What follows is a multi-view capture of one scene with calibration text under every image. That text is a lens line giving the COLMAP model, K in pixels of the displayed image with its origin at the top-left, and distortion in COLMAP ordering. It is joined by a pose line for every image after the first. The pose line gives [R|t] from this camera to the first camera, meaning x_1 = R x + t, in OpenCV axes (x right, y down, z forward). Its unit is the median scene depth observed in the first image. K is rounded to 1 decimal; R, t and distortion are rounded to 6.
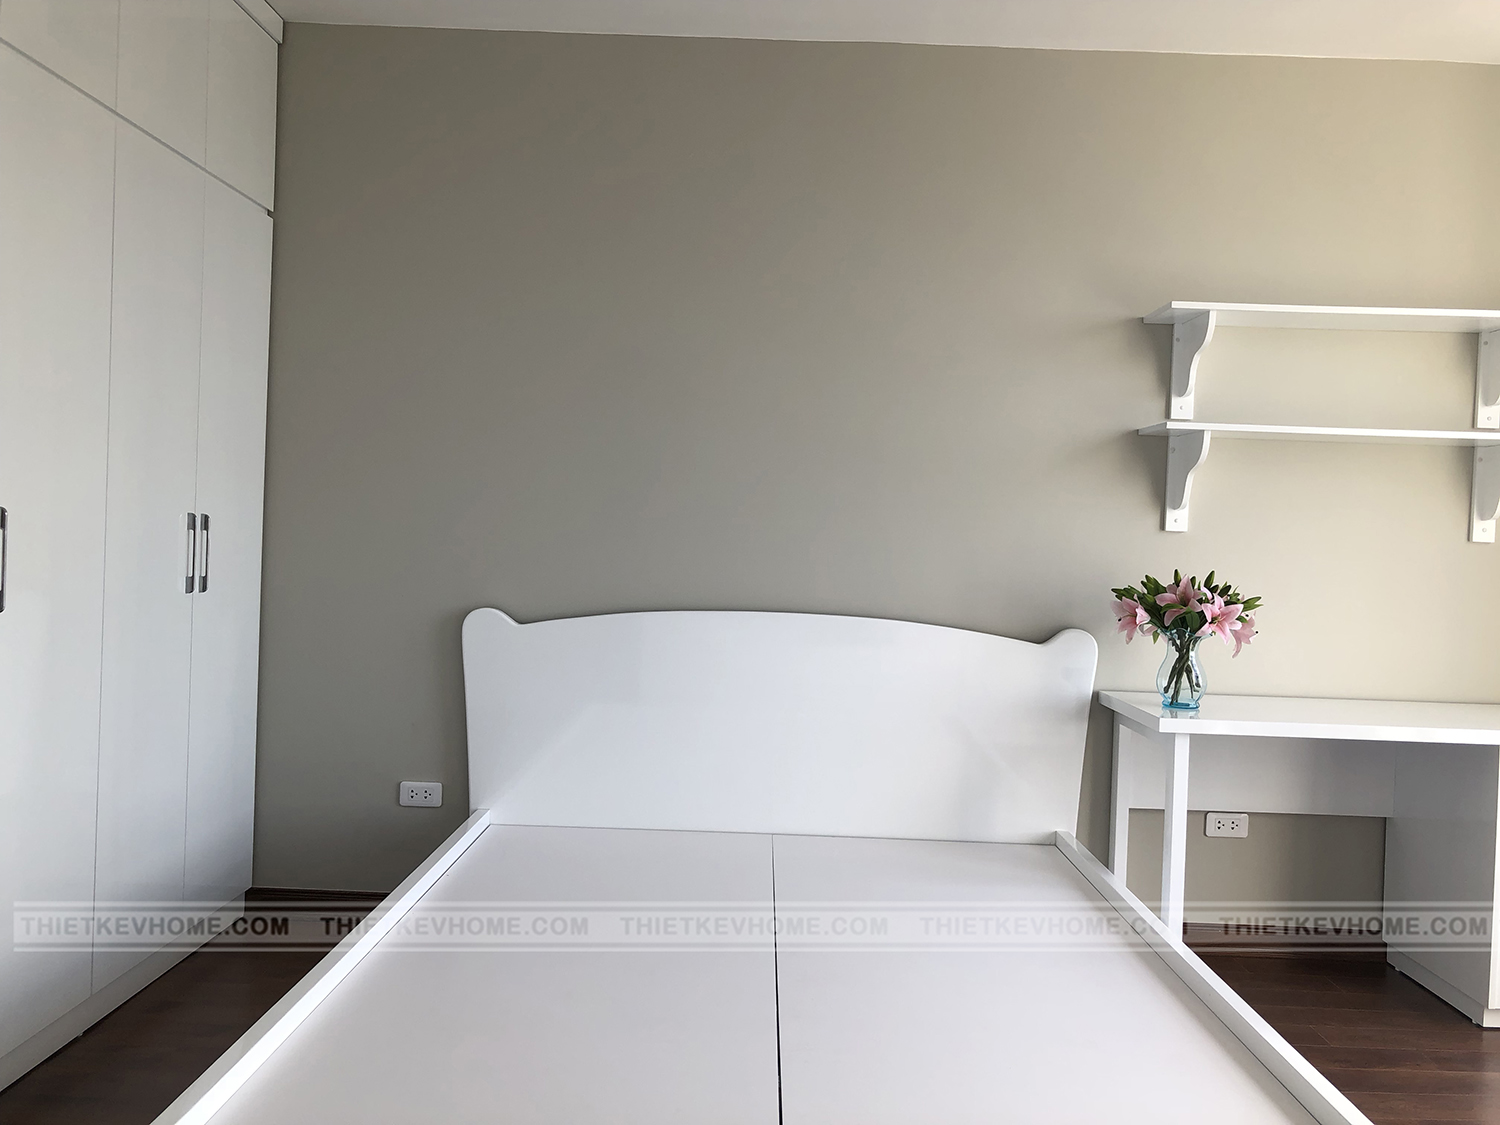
lens RADIAL K [[1252.5, 0, 751.0], [0, 1252.5, 557.2], [0, 0, 1]] dist [0.008207, 0.000609]
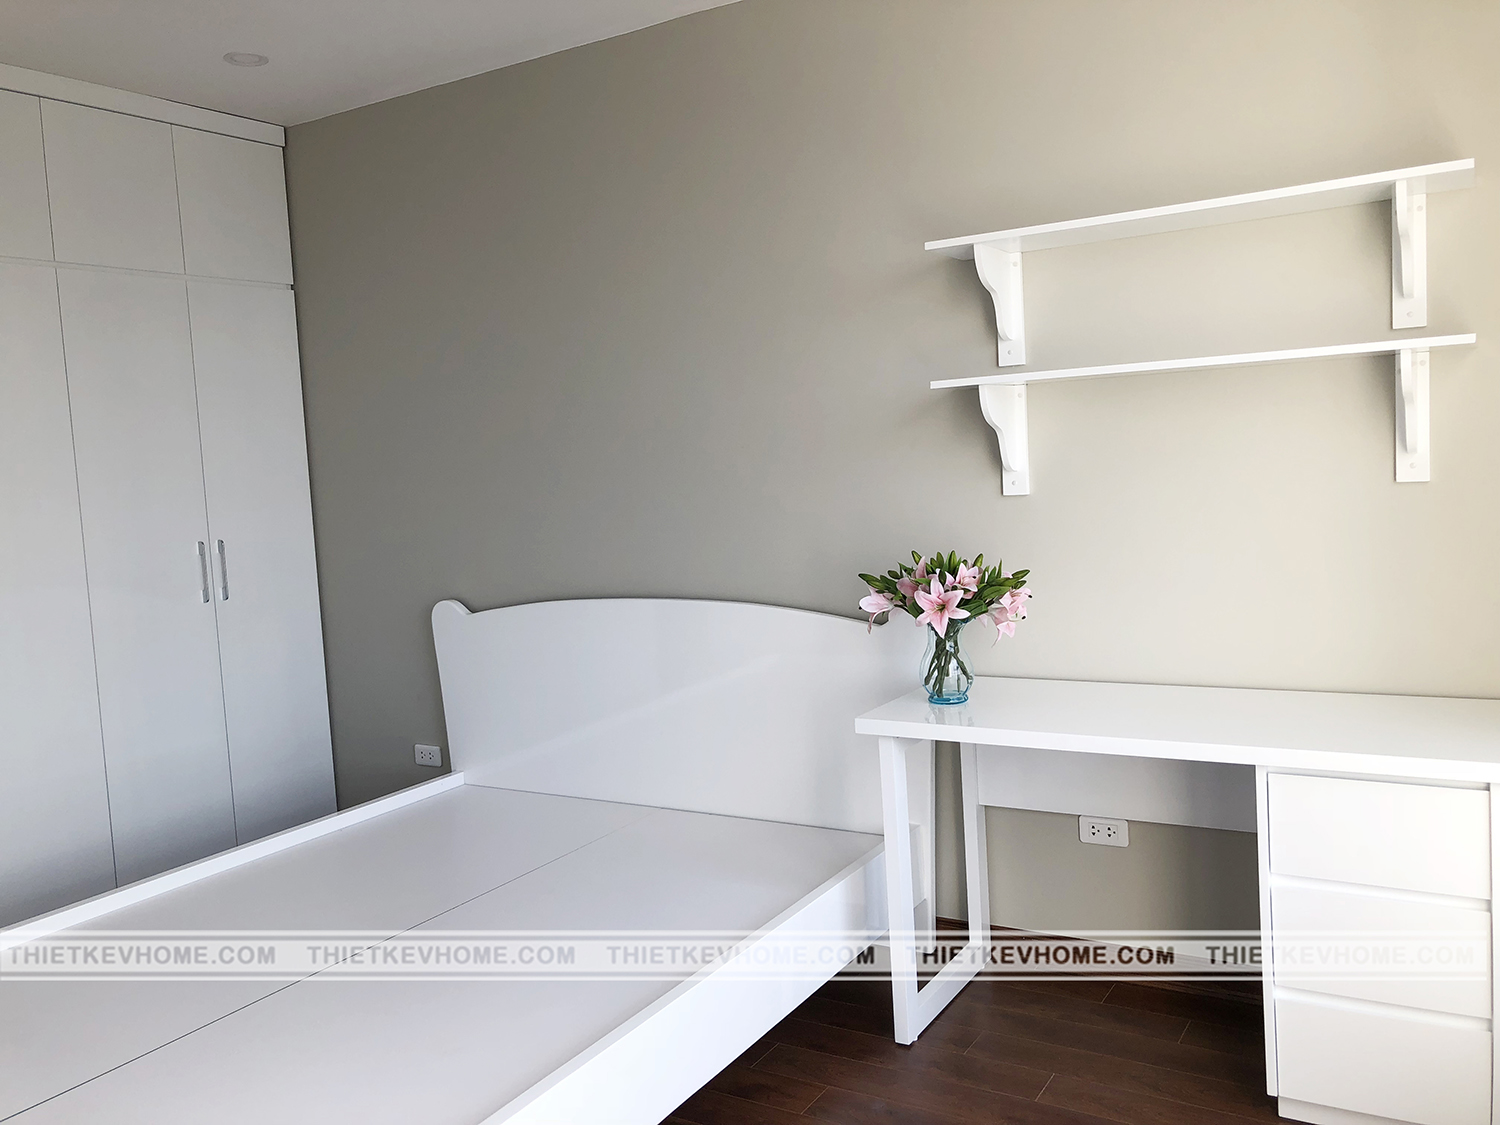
lens RADIAL K [[1252.5, 0, 749.9], [0, 1252.5, 565.5], [0, 0, 1]] dist [0.008207, 0.000609]
pose [[0.853889, -0.035657, -0.519232, 0.631934], [0.069092, 0.996587, 0.045184, -0.024073], [0.515848, -0.074457, 0.853438, 0.155889]]
